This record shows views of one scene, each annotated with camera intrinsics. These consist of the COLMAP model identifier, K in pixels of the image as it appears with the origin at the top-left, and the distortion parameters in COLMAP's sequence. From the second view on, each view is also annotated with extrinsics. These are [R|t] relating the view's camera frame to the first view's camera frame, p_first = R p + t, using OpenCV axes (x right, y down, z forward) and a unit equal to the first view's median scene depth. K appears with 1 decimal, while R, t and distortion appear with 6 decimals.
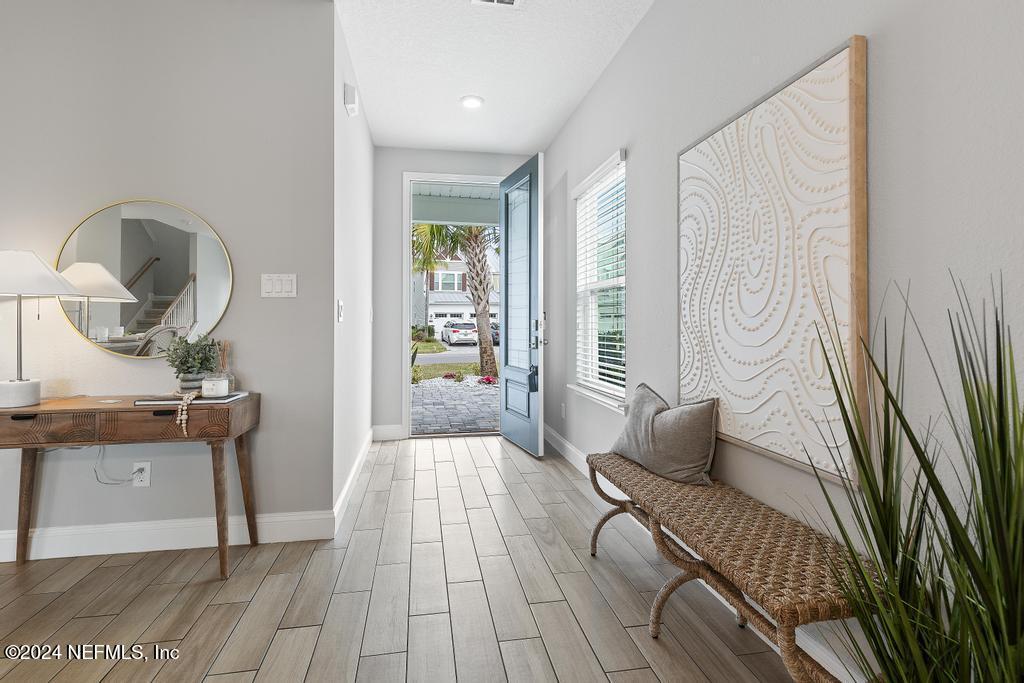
lens RADIAL K [[474.8, 0, 509.4], [0, 474.8, 322.5], [0, 0, 1]] dist [0.000742, -0.000118]
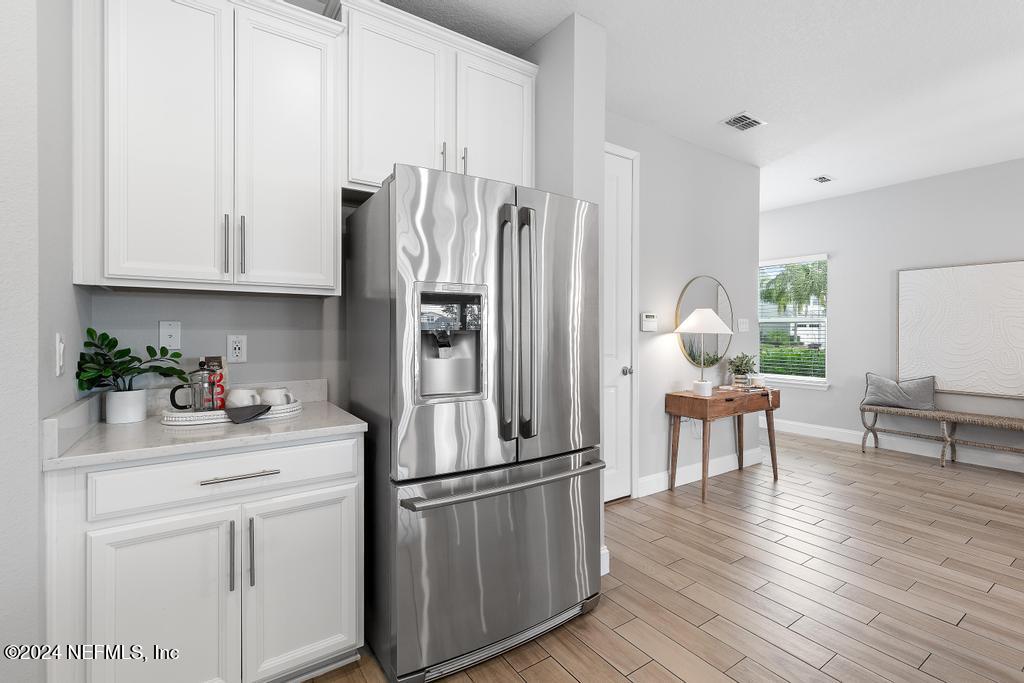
lens RADIAL K [[458.3, 0, 508.8], [0, 458.3, 334.4], [0, 0, 1]] dist [-0.001256, -0.000052]
pose [[0.922146, -0.004316, 0.386817, -2.134550], [-0.000984, 0.999908, 0.013502, -0.072243], [-0.386840, -0.012832, 0.922058, -0.288834]]
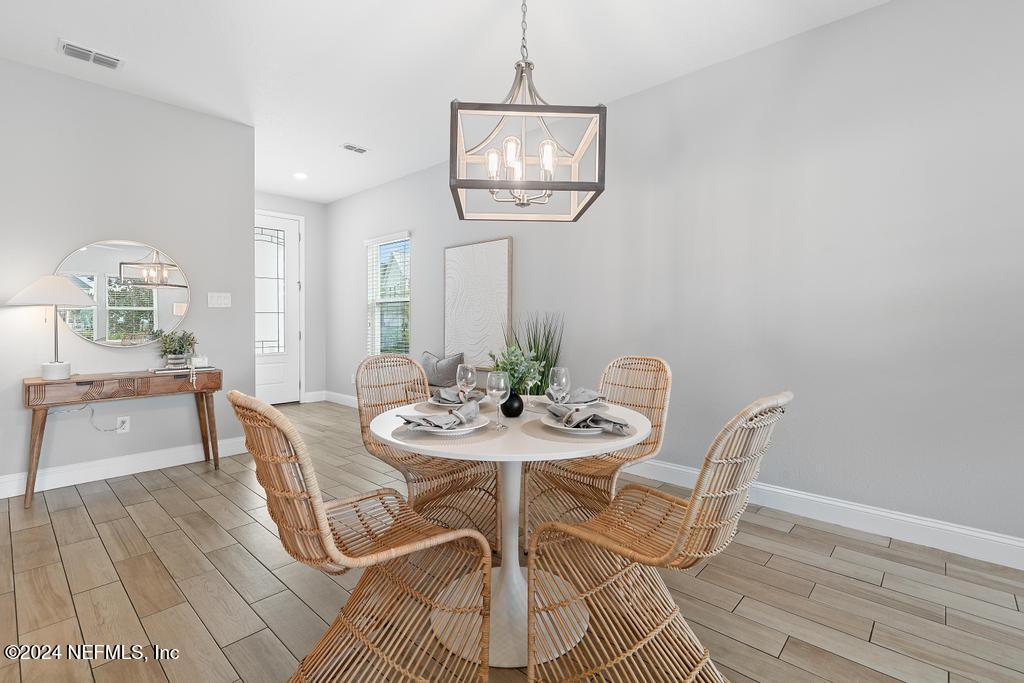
lens RADIAL K [[474.8, 0, 509.4], [0, 474.8, 322.5], [0, 0, 1]] dist [0.000742, -0.000118]
pose [[0.805250, -0.000597, 0.592935, -0.705873], [-0.001771, 0.999993, 0.003412, -0.009695], [-0.592932, -0.003798, 0.805243, -0.954645]]
